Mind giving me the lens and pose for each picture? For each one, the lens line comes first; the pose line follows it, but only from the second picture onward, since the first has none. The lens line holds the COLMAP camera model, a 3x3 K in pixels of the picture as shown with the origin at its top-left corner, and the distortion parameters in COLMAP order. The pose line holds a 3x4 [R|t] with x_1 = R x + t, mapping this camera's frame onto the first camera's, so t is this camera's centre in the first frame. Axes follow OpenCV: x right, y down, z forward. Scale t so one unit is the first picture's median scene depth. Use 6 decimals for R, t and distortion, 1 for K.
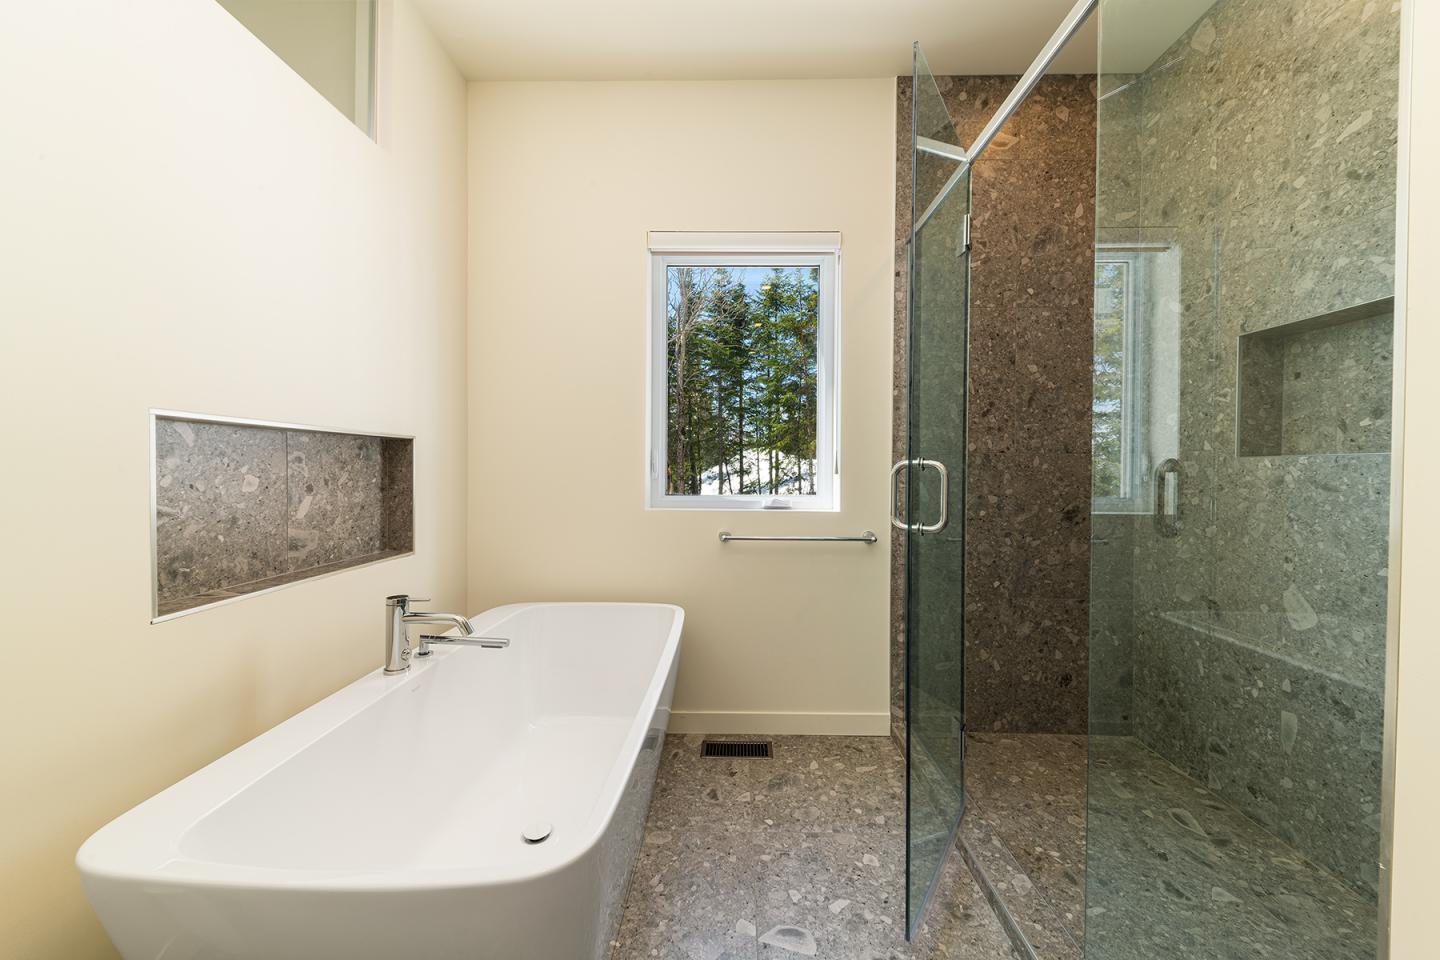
lens RADIAL K [[539.6, 0, 726.8], [0, 539.6, 475.6], [0, 0, 1]] dist [0.000165, -0.000831]
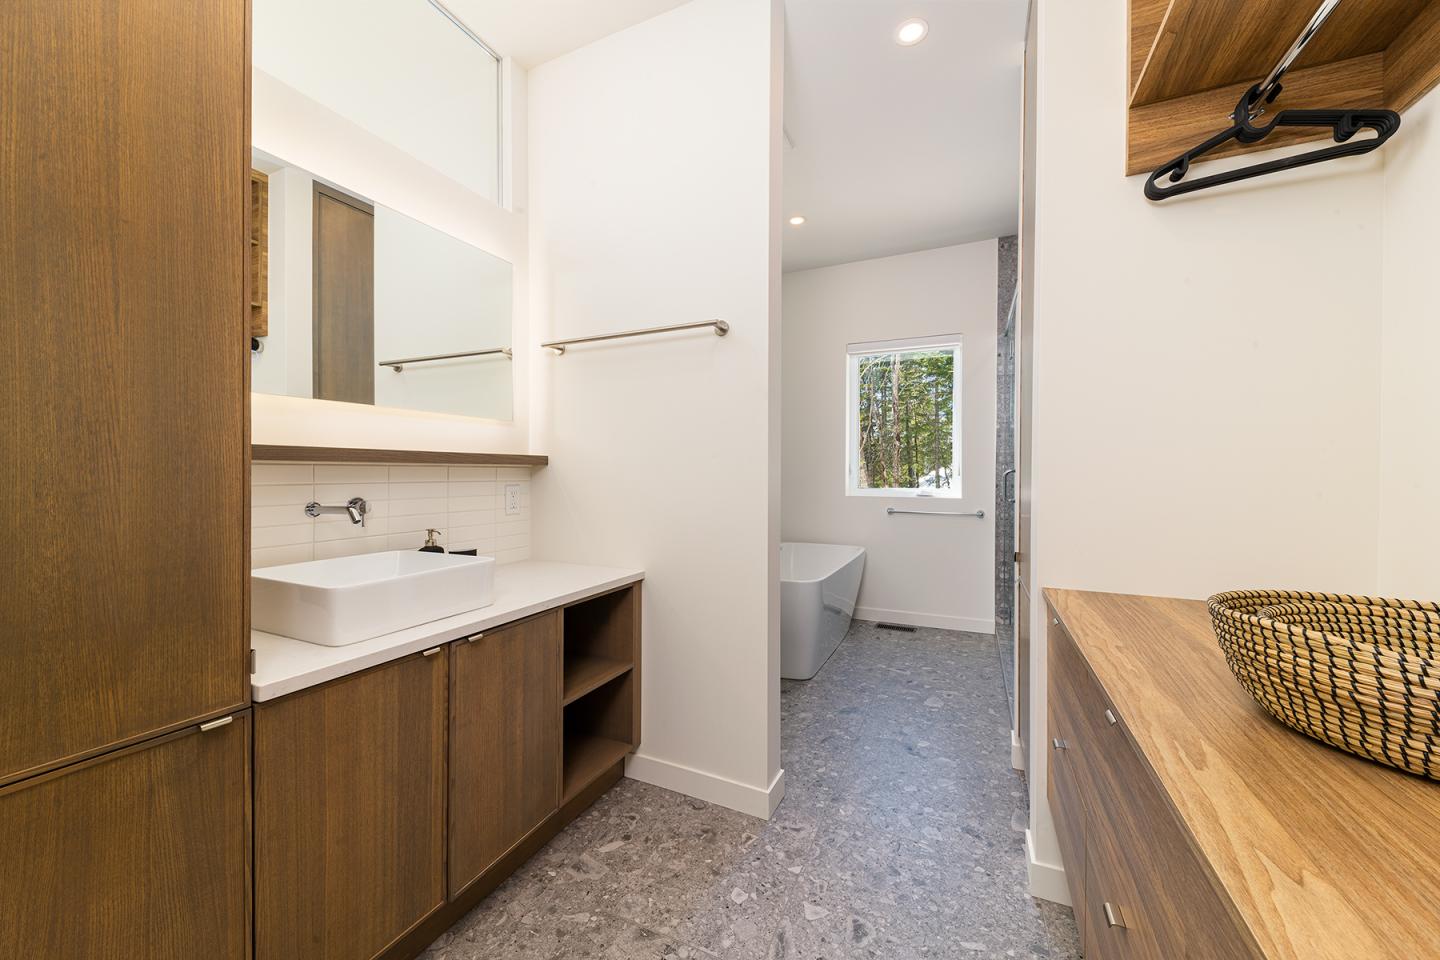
lens RADIAL K [[539.6, 0, 726.8], [0, 539.6, 475.6], [0, 0, 1]] dist [0.000165, -0.000831]
pose [[0.919741, 0.000567, -0.392525, 0.197981], [-0.003542, 0.999970, -0.006855, 0.010657], [0.392510, 0.007695, 0.919716, -0.847683]]
